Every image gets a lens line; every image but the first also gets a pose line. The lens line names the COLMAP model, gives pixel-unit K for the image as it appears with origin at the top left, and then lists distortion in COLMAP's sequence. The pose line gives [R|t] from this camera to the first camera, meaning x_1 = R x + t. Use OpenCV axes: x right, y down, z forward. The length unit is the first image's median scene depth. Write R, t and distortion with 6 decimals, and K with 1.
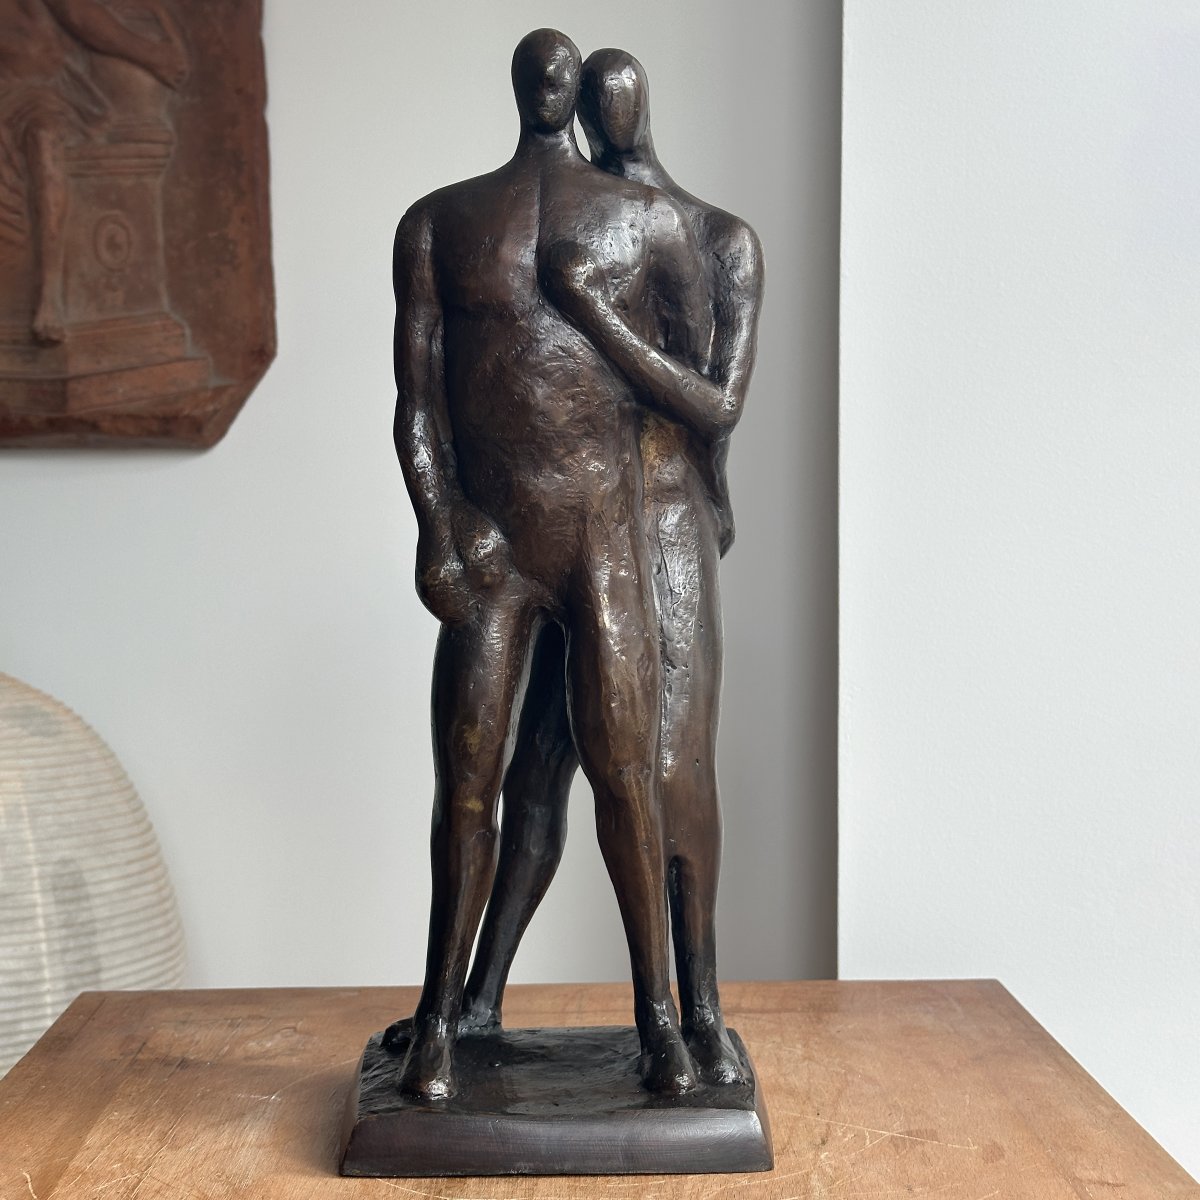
lens RADIAL K [[2016.8, 0, 564.1], [0, 2016.8, 569.5], [0, 0, 1]] dist [0.190696, -0.244143]
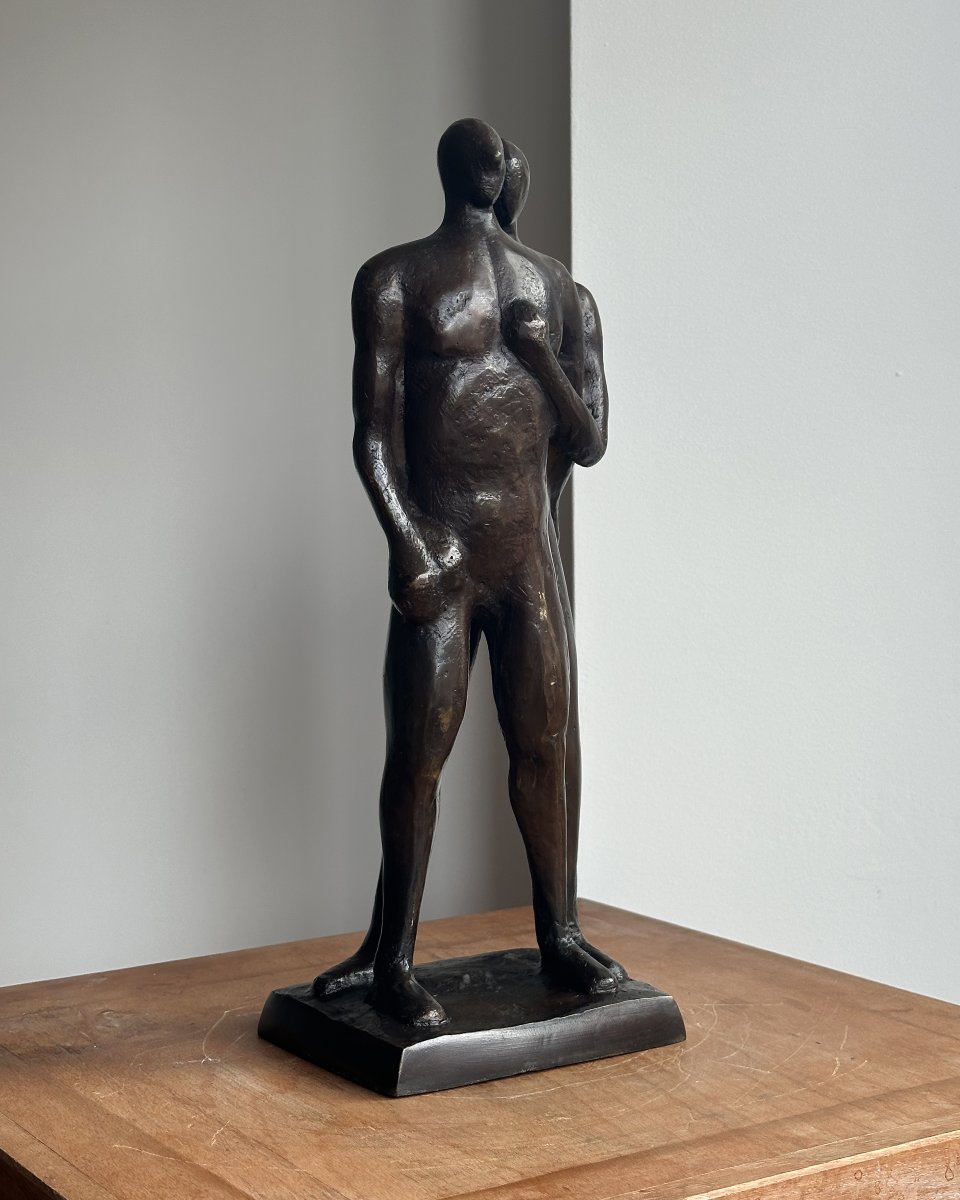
lens RADIAL K [[1946.8, 0, 480.0], [0, 1946.8, 600.0], [0, 0, 1]] dist [0.185040, 0.002189]
pose [[0.856970, -0.033717, 0.514261, -0.605863], [0.029314, 0.999431, 0.016677, -0.003953], [-0.514531, 0.000783, 0.857471, 0.015817]]
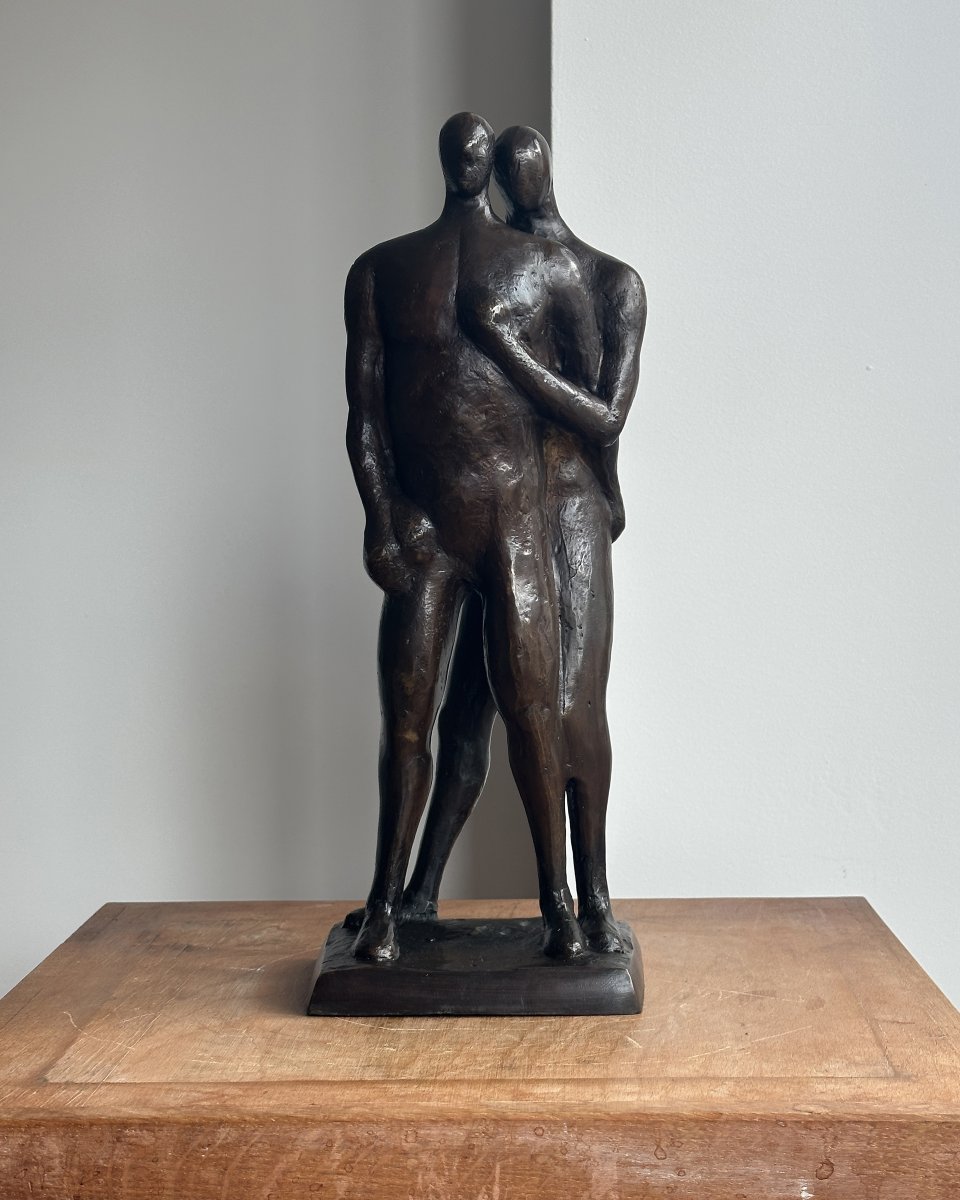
lens RADIAL K [[2052.2, 0, 482.5], [0, 2052.2, 672.6], [0, 0, 1]] dist [0.214033, -0.062597]
pose [[0.998869, 0.000163, -0.047554, 0.061949], [0.002027, 0.998940, 0.045997, 0.017754], [0.047511, -0.046041, 0.997809, -0.282412]]
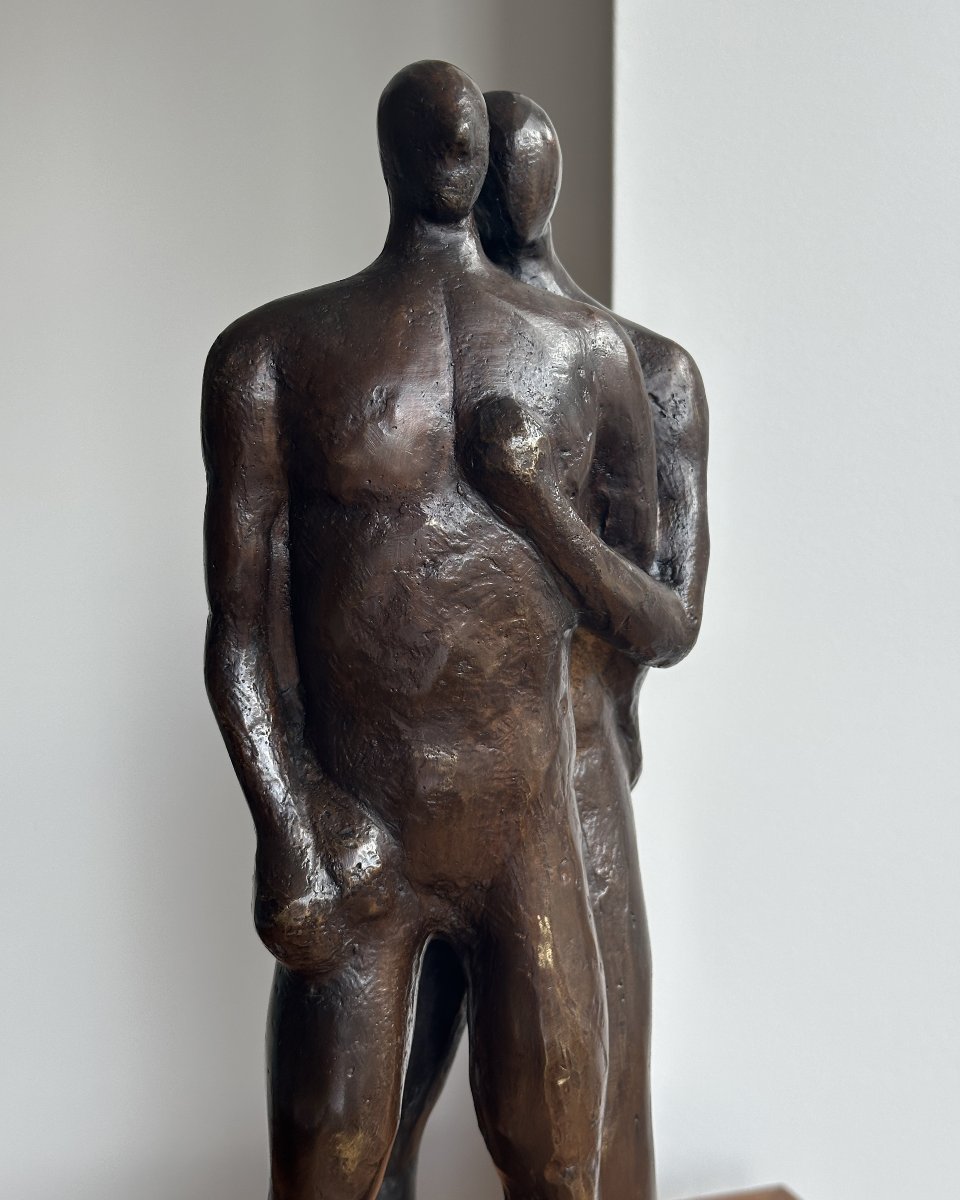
lens RADIAL K [[1848.2, 0, 481.9], [0, 1848.2, 571.9], [0, 0, 1]] dist [0.156956, -0.115892]
pose [[0.954823, -0.029621, 0.295695, -0.176808], [0.013119, 0.998251, 0.057636, -0.136266], [-0.296886, -0.051153, 0.953542, 0.417814]]
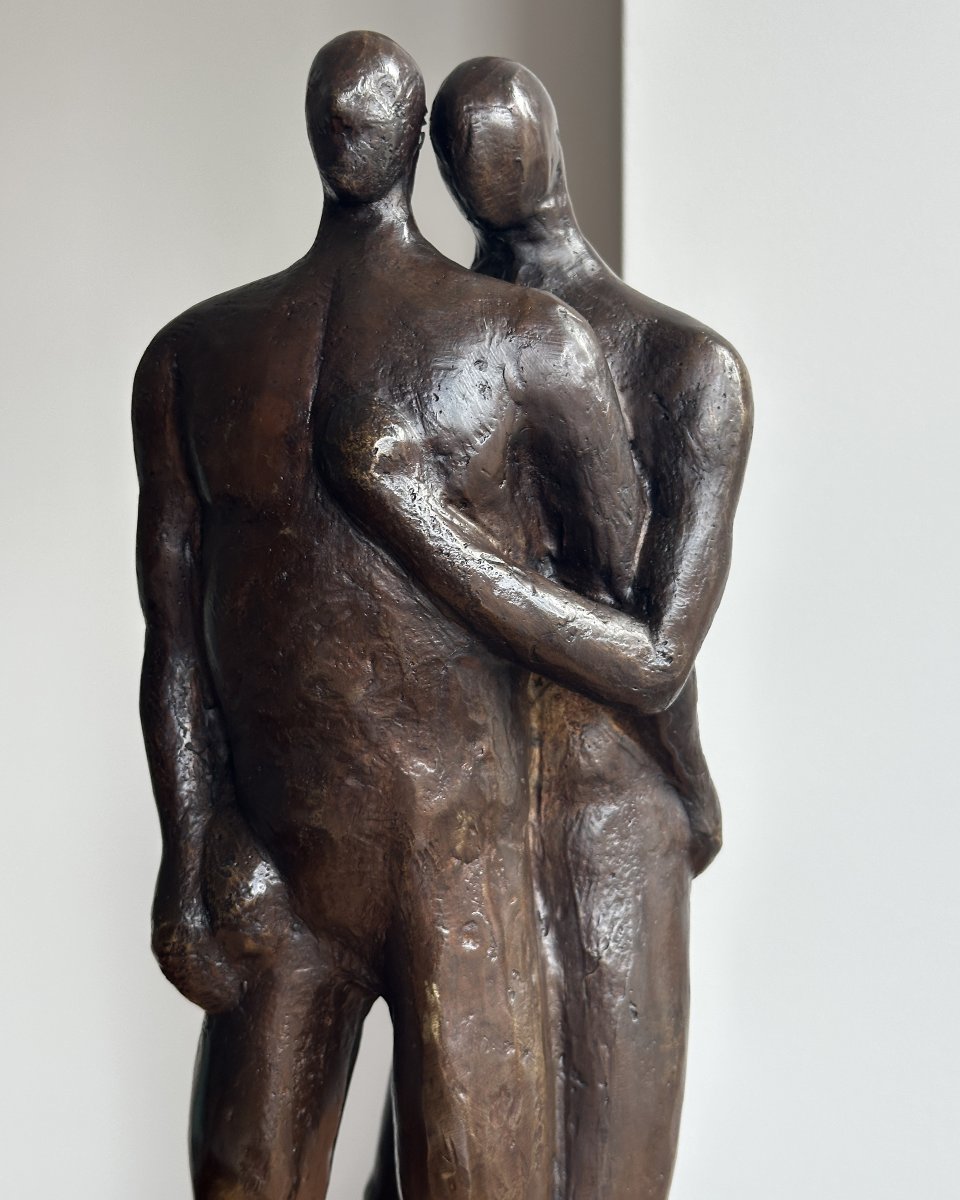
lens RADIAL K [[1848.2, 0, 481.9], [0, 1848.2, 571.9], [0, 0, 1]] dist [0.156956, -0.115892]
pose [[0.967982, 0.012800, -0.250694, 0.166555], [-0.005499, 0.999541, 0.029800, -0.122931], [0.250961, -0.027468, 0.967608, 0.472773]]
